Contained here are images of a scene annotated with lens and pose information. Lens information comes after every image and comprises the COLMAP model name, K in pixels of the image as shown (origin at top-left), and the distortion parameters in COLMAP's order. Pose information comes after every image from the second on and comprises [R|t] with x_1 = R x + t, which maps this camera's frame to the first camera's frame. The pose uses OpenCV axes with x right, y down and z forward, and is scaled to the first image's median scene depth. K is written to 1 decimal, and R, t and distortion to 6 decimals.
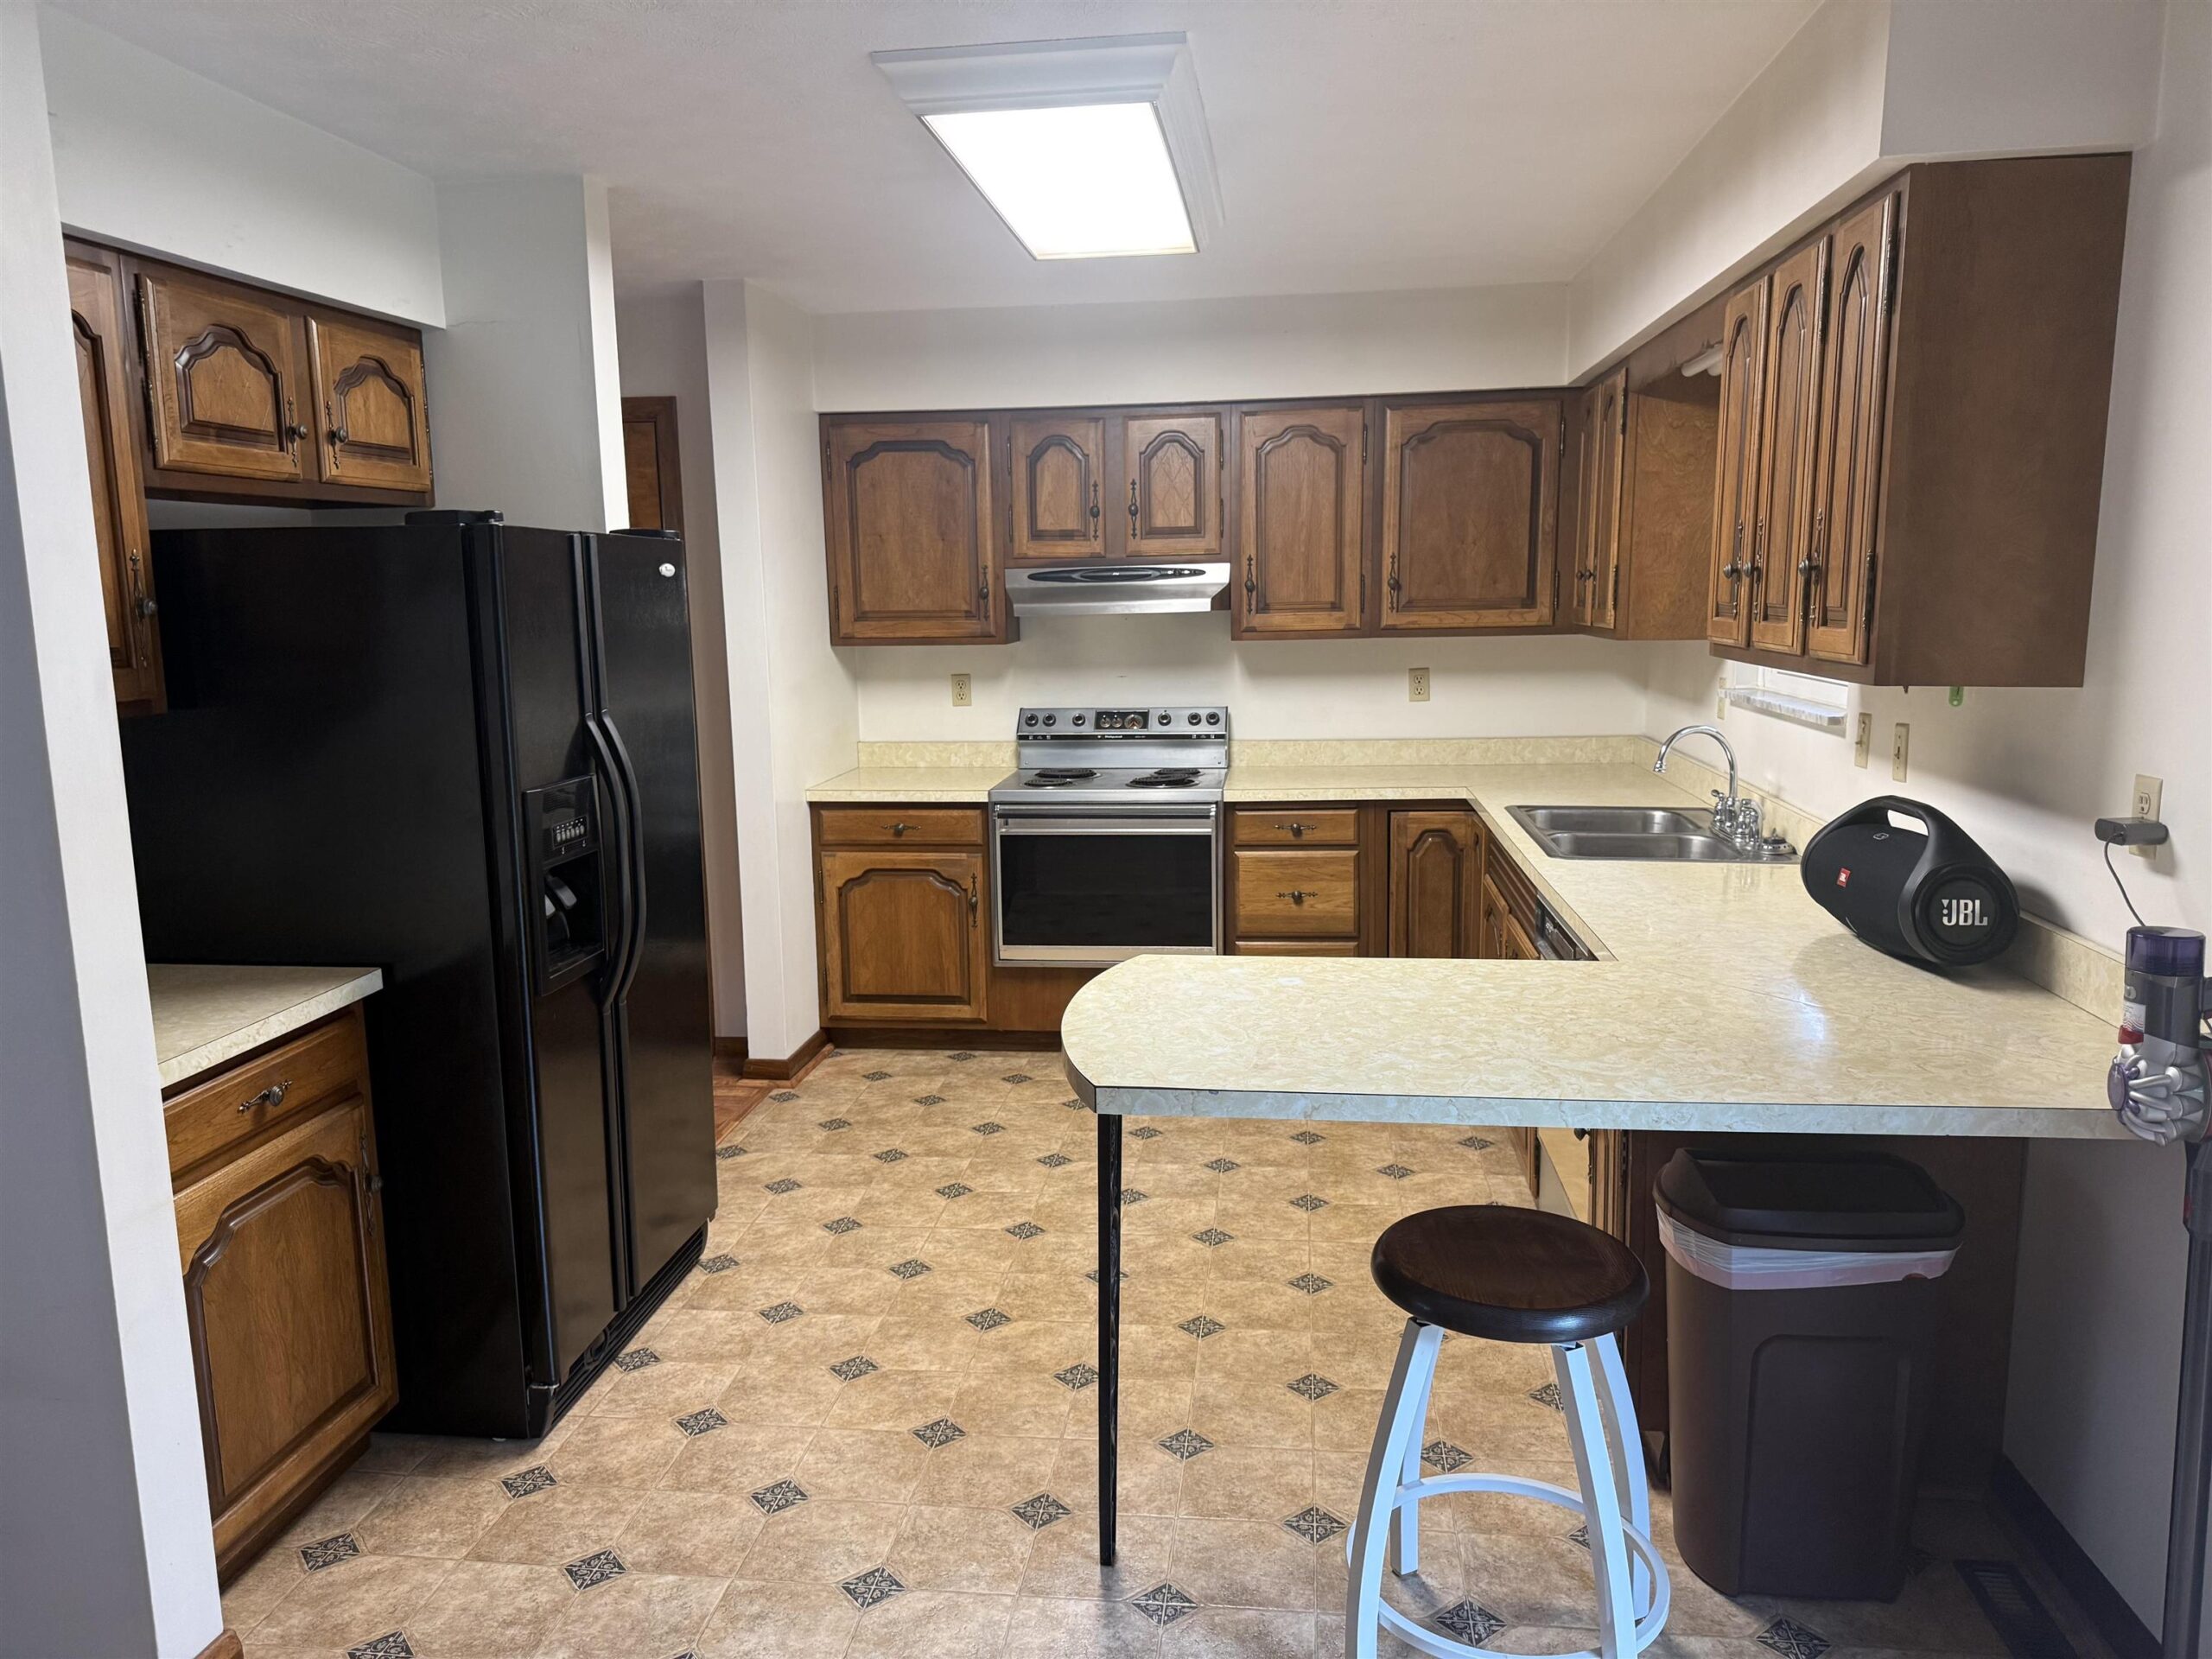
lens RADIAL K [[1546.7, 0, 1100.9], [0, 1546.7, 837.9], [0, 0, 1]] dist [0.182516, -0.337051]
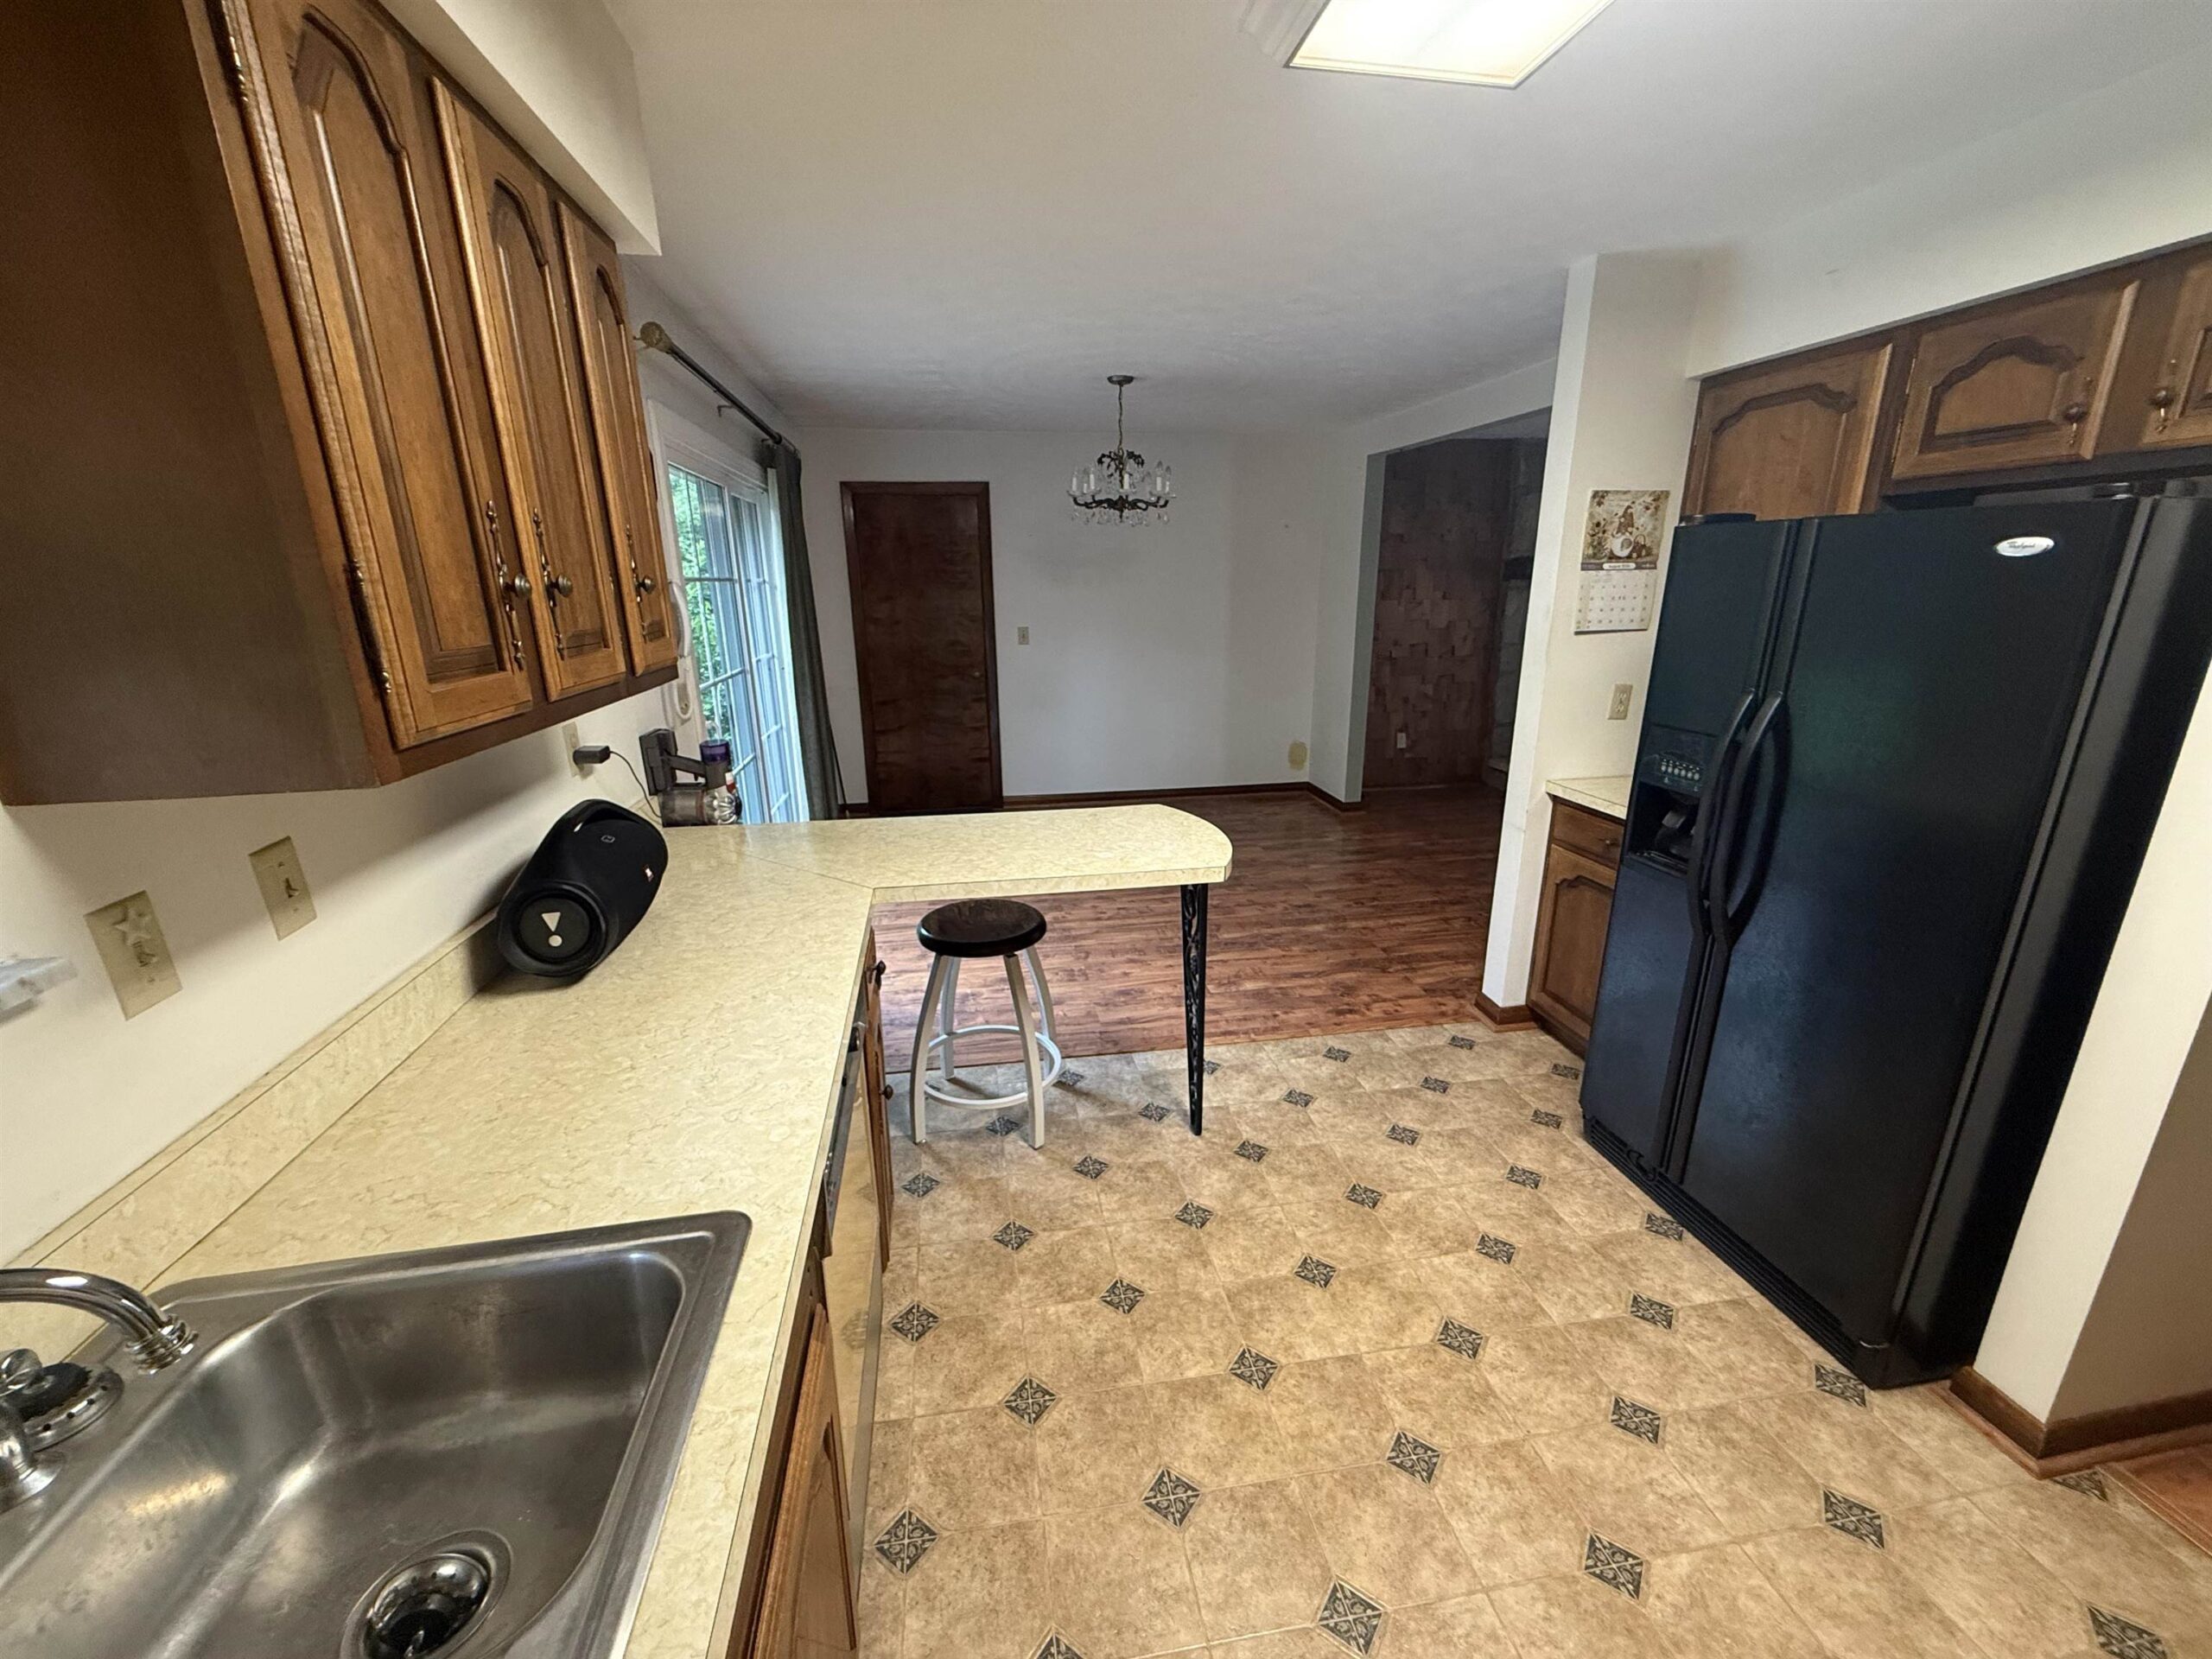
lens RADIAL K [[883.0, 0, 1100.0], [0, 883.0, 835.1], [0, 0, 1]] dist [0.001384, -0.000339]
pose [[-0.957221, 0.103367, -0.270263, 0.176892], [-0.022925, 0.903989, 0.426941, -0.143589], [0.288447, 0.414873, -0.862948, 0.860324]]
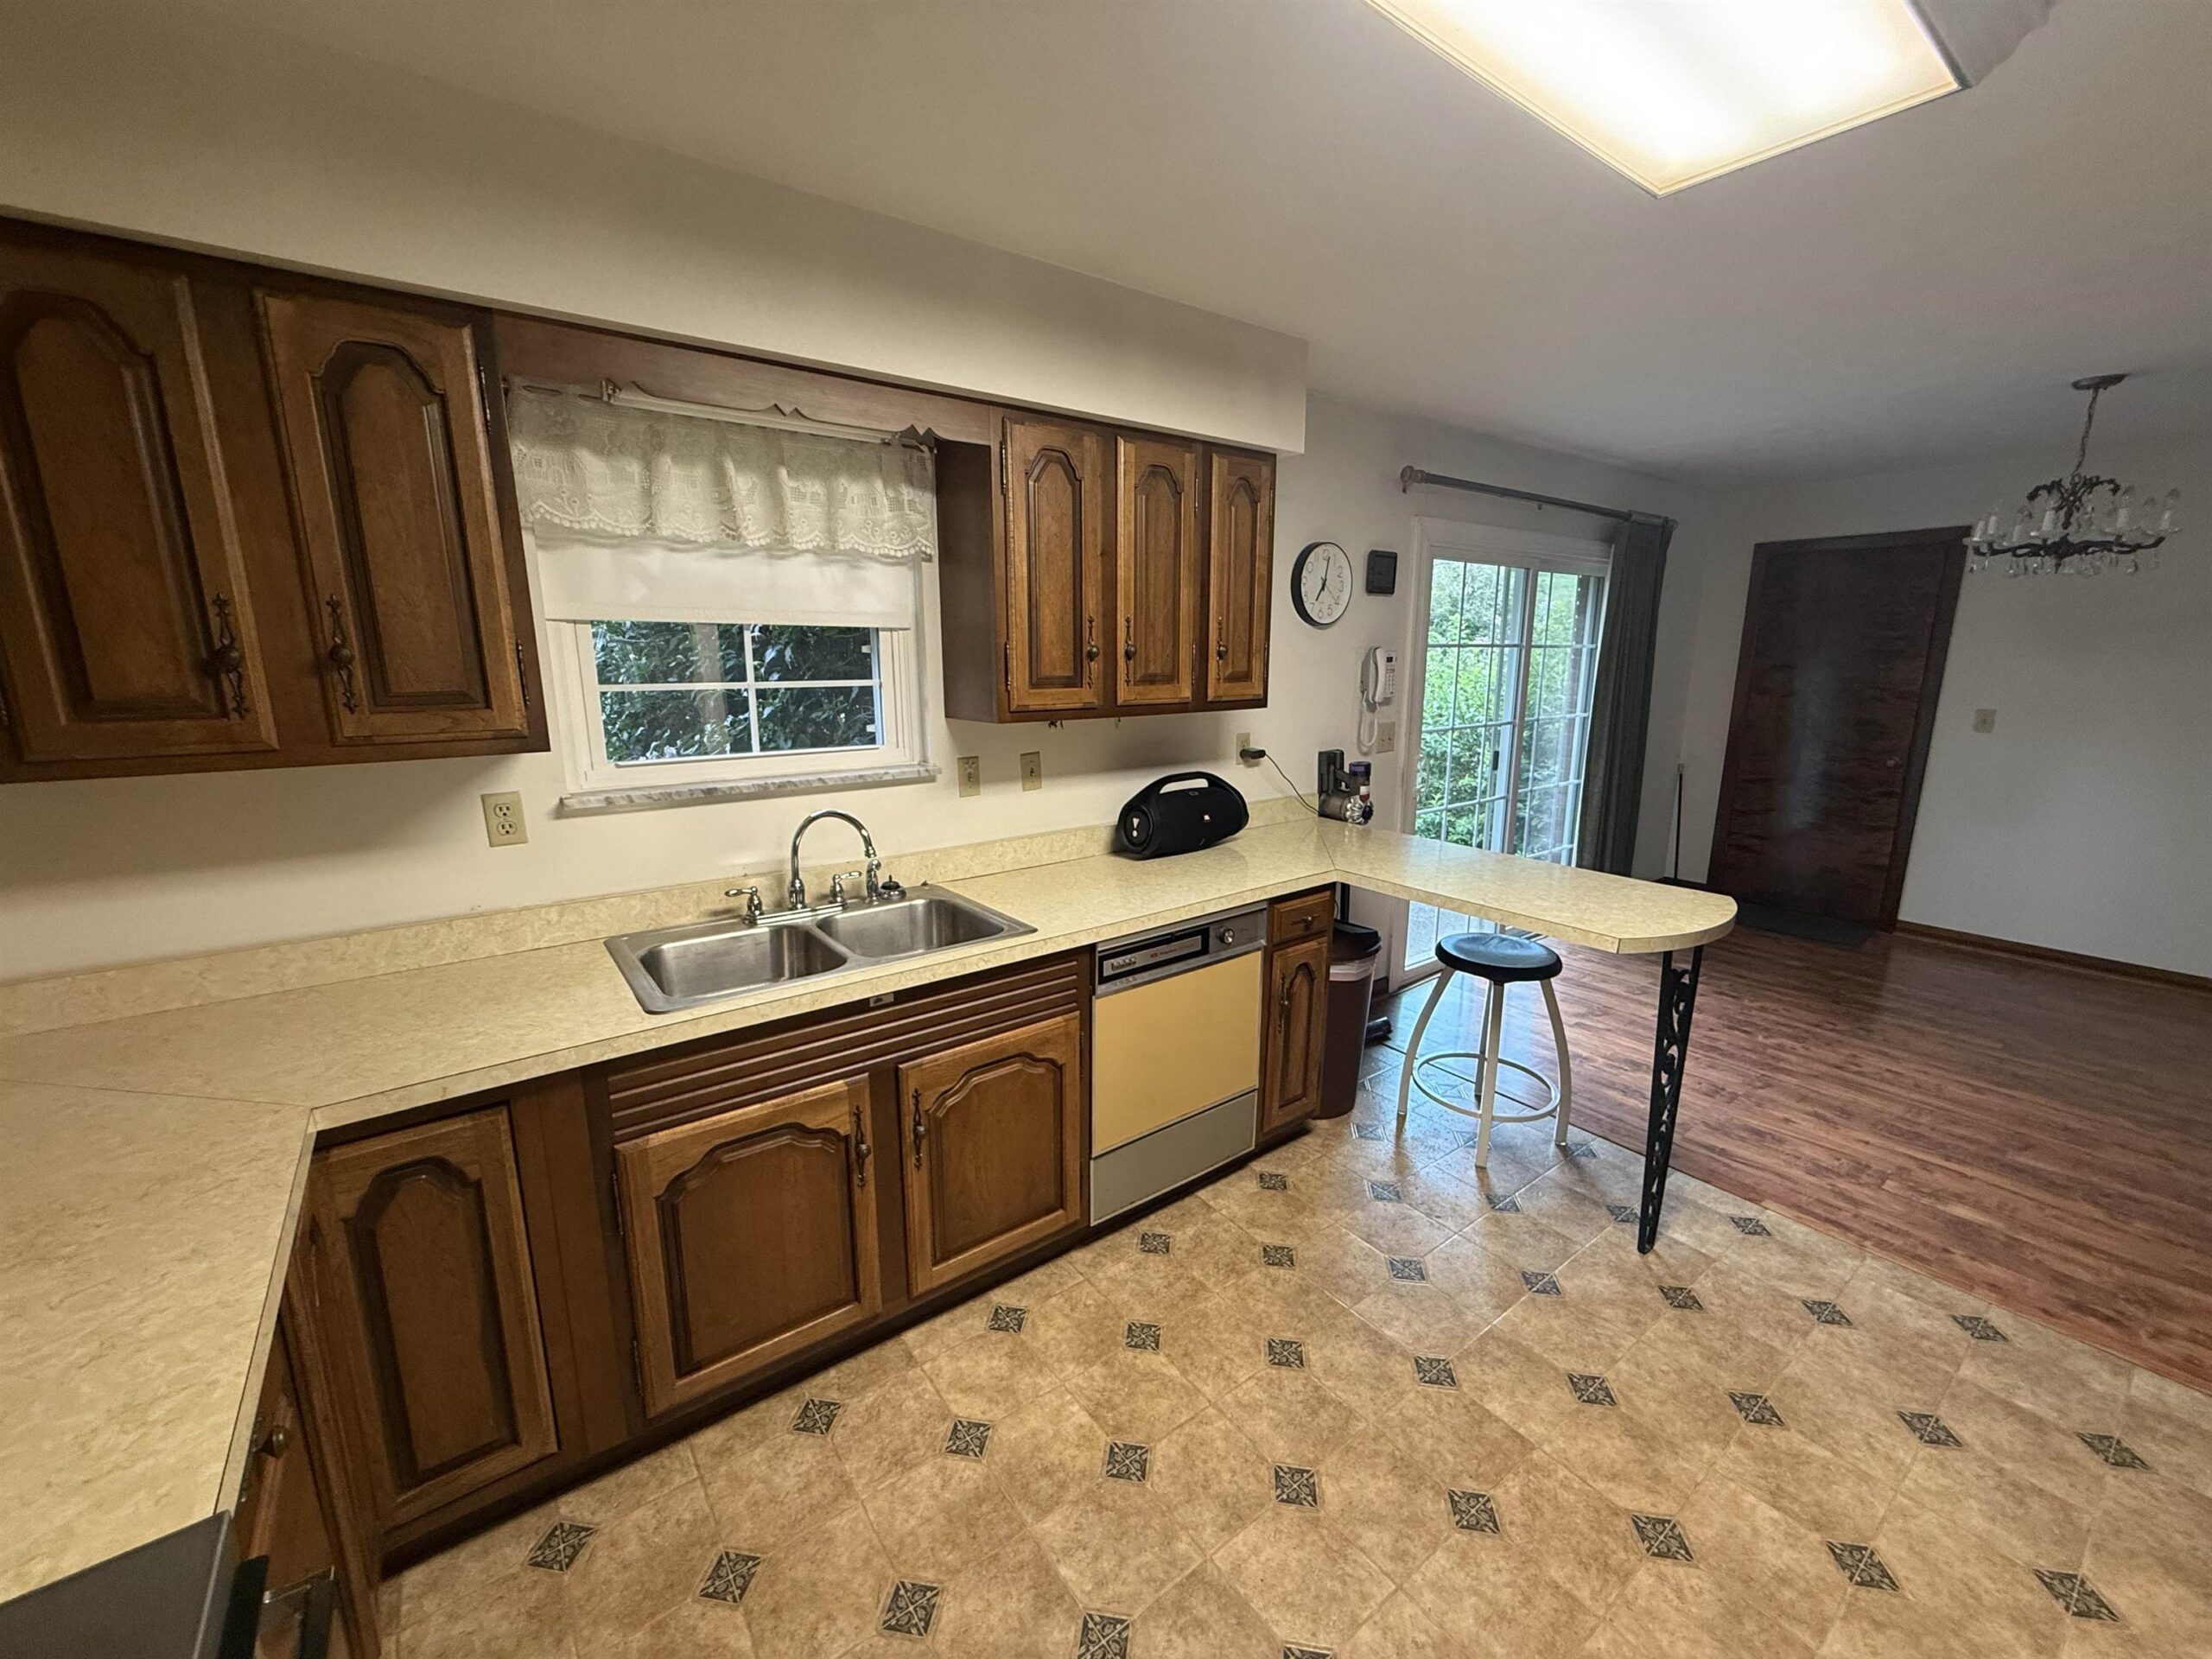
lens RADIAL K [[883.0, 0, 1100.0], [0, 883.0, 835.1], [0, 0, 1]] dist [0.001384, -0.000339]
pose [[-0.691565, -0.134767, 0.709631, -0.099557], [0.127101, 0.944406, 0.303219, -0.153444], [-0.711044, 0.299891, -0.635989, 0.938846]]
